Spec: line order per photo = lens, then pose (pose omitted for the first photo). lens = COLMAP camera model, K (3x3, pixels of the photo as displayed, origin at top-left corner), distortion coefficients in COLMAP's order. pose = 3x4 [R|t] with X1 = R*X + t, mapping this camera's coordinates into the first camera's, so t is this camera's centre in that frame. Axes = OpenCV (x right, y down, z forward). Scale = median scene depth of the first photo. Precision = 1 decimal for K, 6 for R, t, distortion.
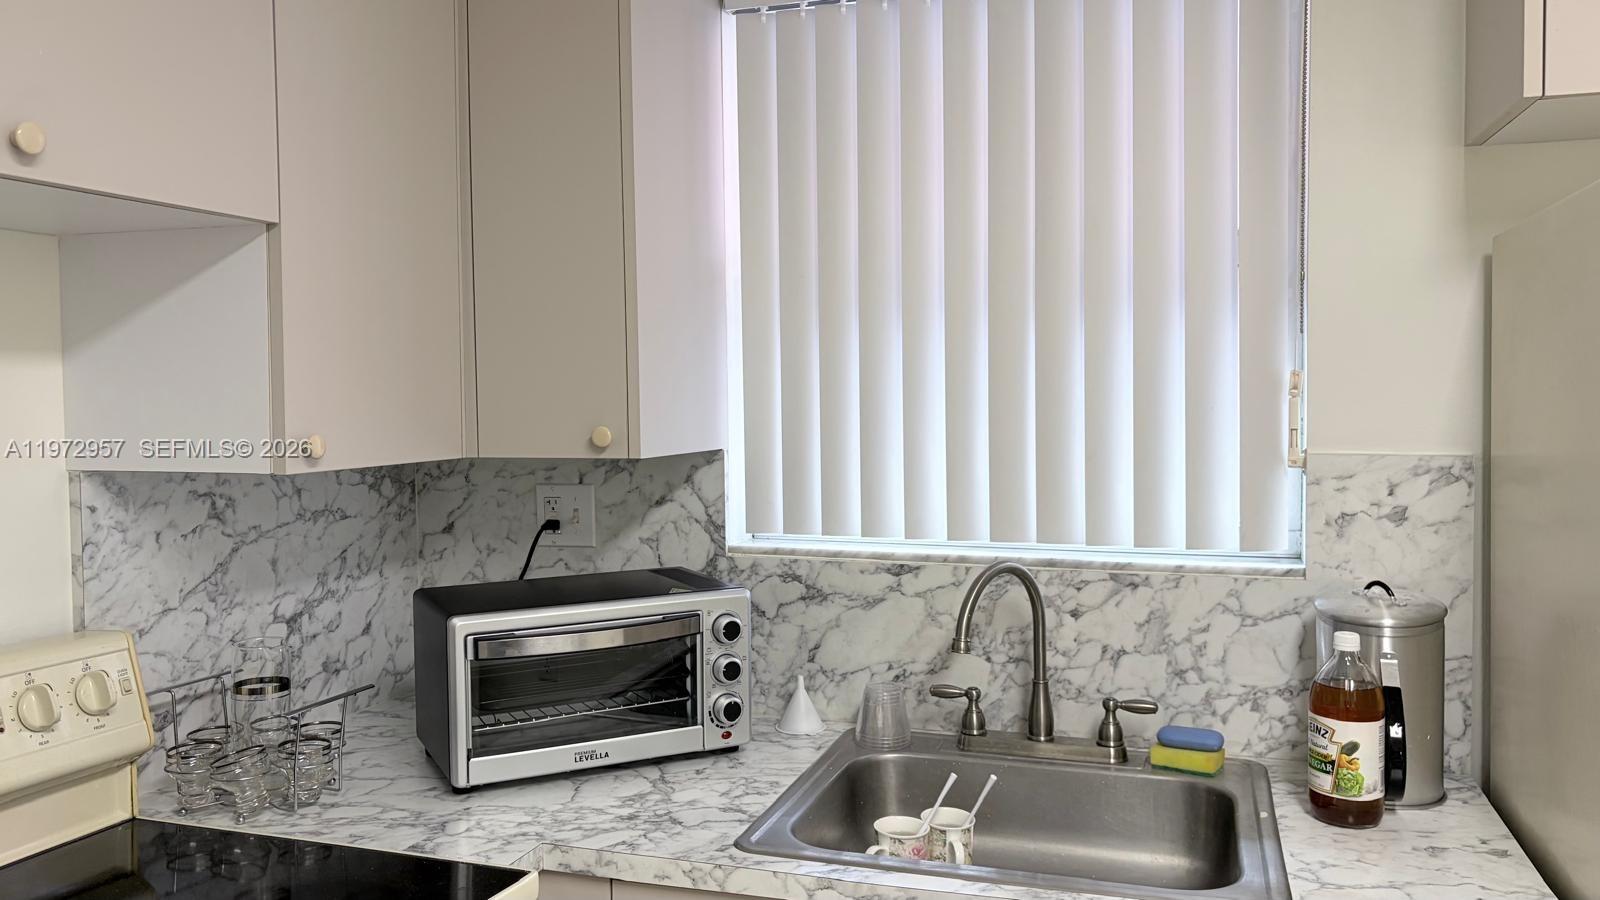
lens RADIAL K [[1226.7, 0, 811.2], [0, 1226.7, 426.7], [0, 0, 1]] dist [0.067121, -0.068186]
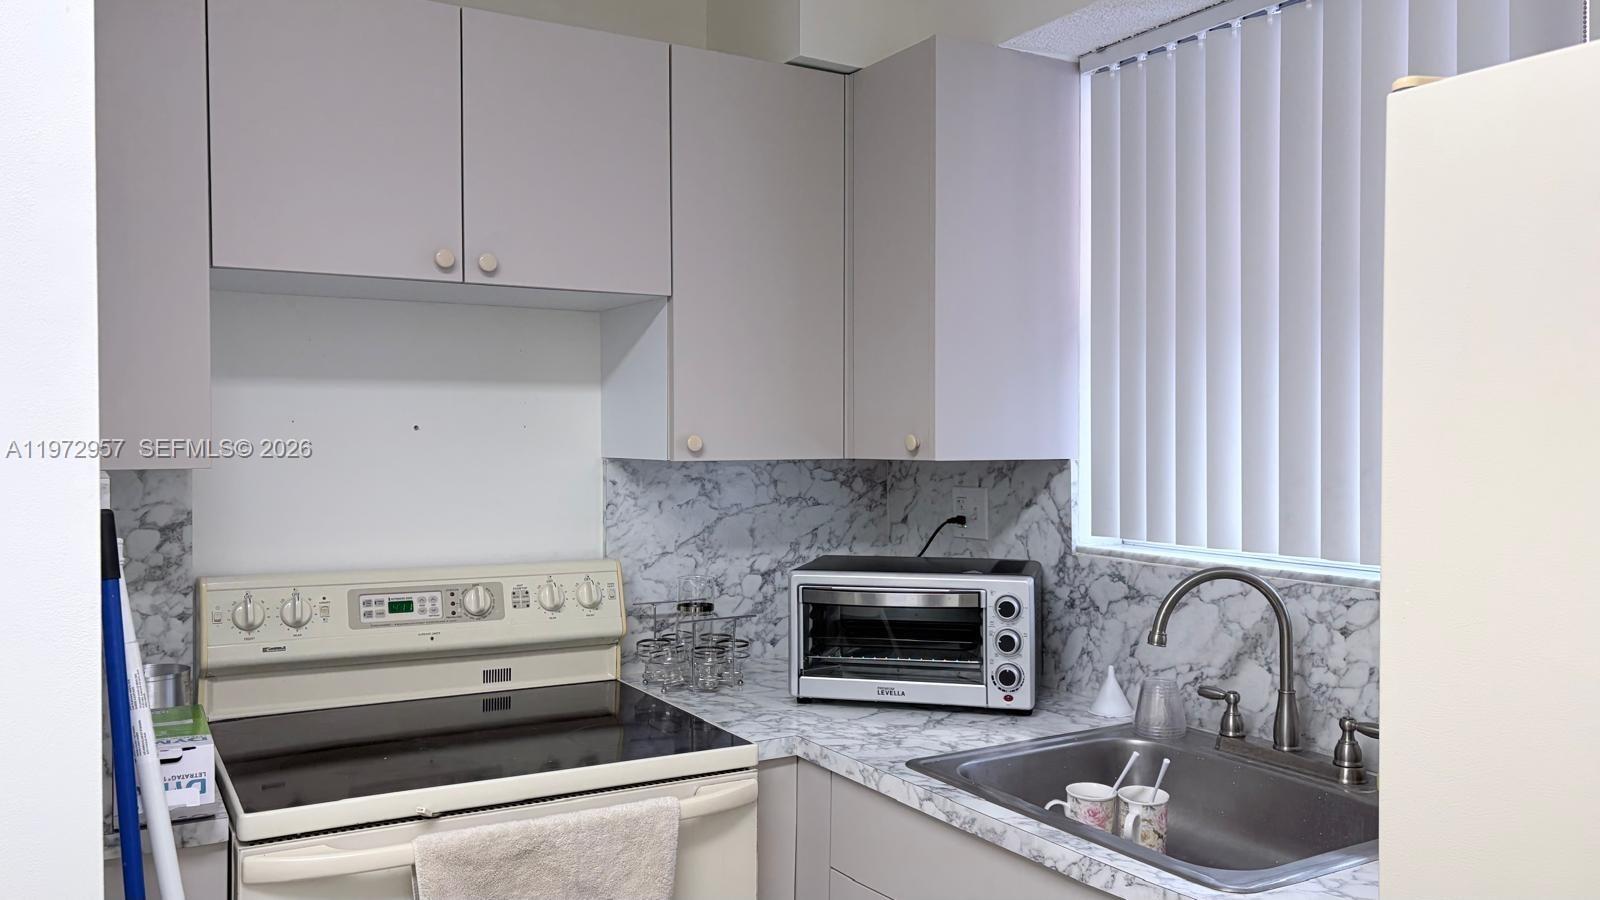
lens RADIAL K [[1226.7, 0, 803.6], [0, 1226.7, 443.3], [0, 0, 1]] dist [0.067121, -0.068186]
pose [[0.762449, 0.012725, -0.646924, 0.539138], [-0.023300, 0.999698, -0.007797, 0.020272], [0.646629, 0.021018, 0.762515, -0.030175]]
